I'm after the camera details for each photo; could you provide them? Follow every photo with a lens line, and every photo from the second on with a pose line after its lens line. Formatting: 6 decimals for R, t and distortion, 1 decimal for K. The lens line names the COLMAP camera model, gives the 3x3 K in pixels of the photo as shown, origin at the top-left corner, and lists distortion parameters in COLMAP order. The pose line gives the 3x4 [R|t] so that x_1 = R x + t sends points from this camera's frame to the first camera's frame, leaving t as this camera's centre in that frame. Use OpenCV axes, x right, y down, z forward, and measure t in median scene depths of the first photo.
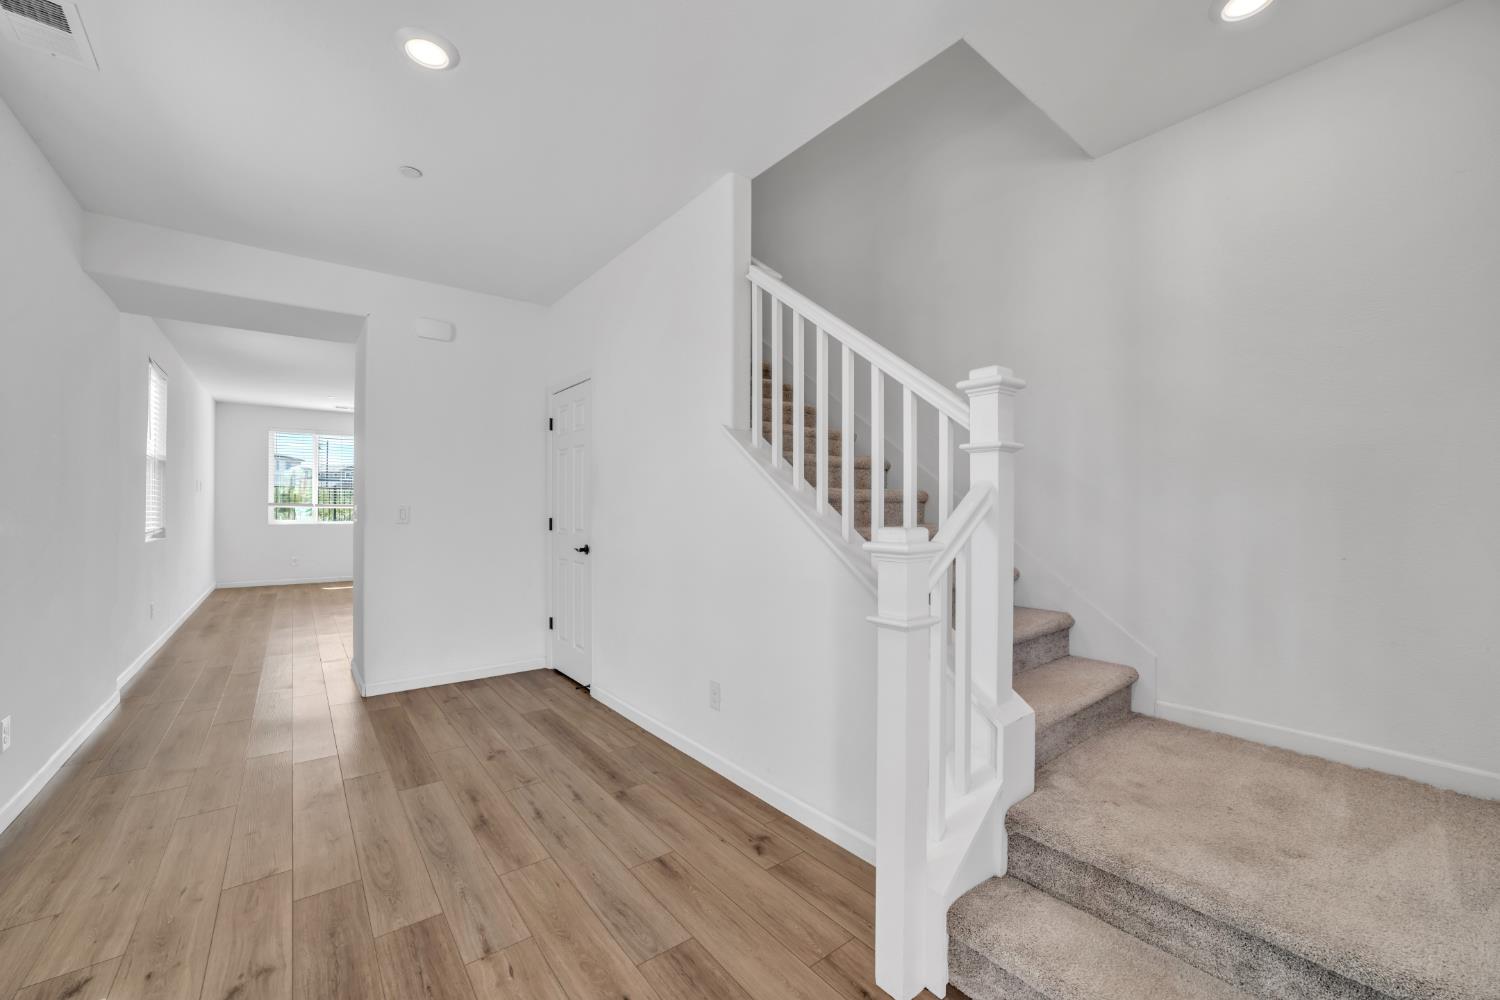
lens RADIAL K [[598.2, 0, 753.3], [0, 598.2, 503.0], [0, 0, 1]] dist [-0.031258, 0.007964]
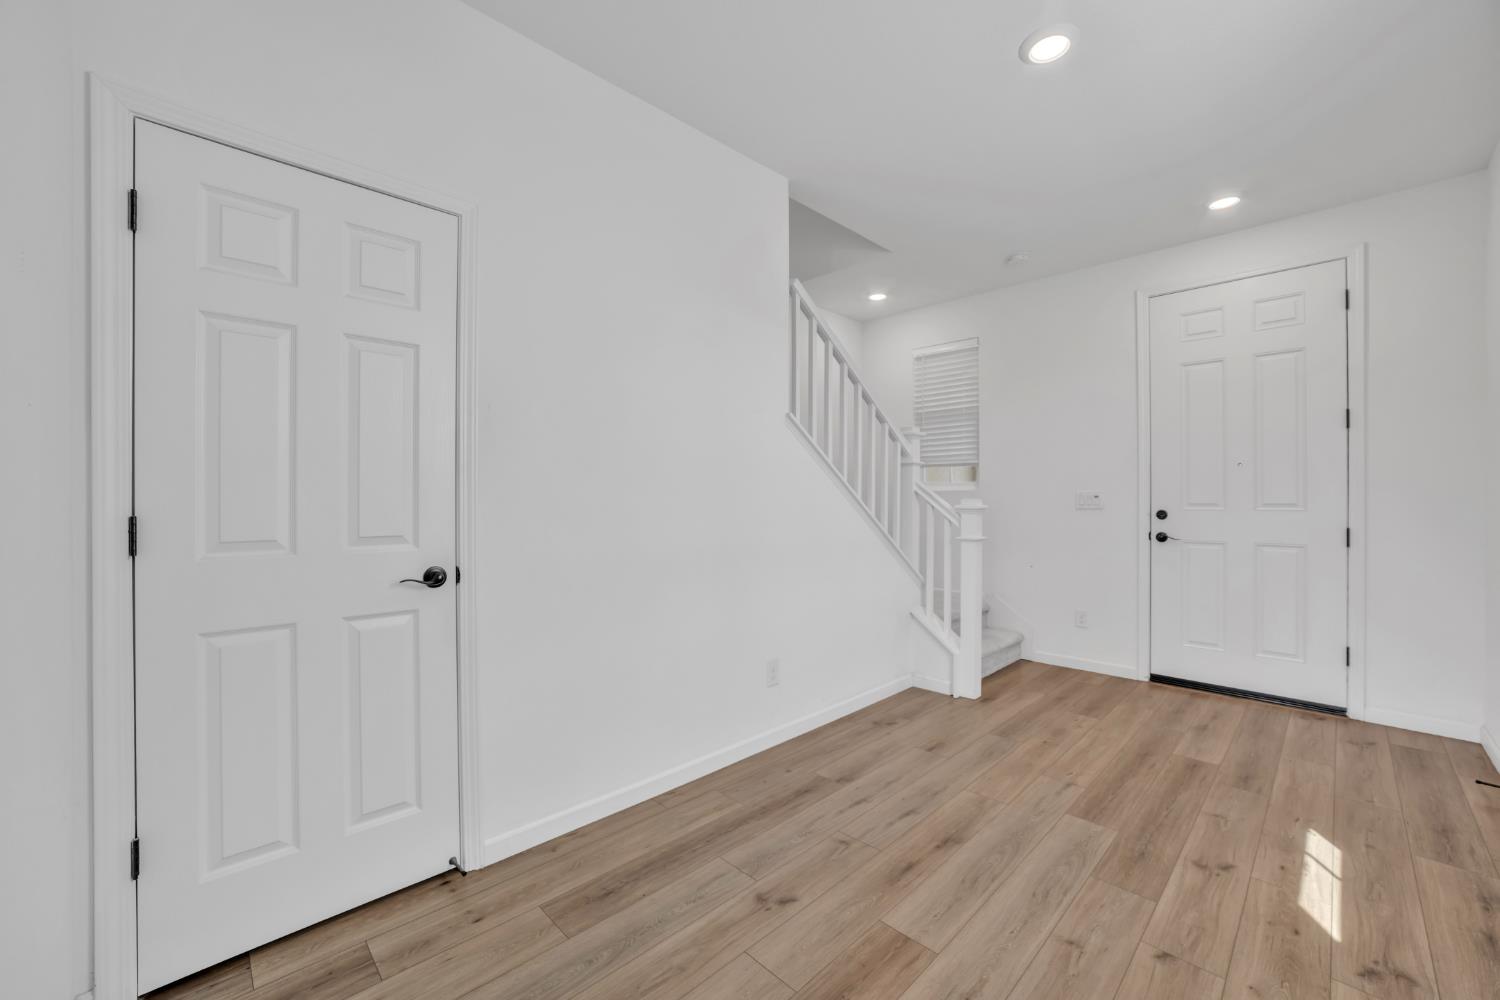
lens RADIAL K [[598.2, 0, 759.0], [0, 598.2, 503.4], [0, 0, 1]] dist [-0.031258, 0.007964]
pose [[-0.128219, -0.004659, 0.991735, -1.387047], [-0.014368, 0.999893, 0.002840, 0.038076], [-0.991642, -0.013885, -0.128273, 1.495436]]
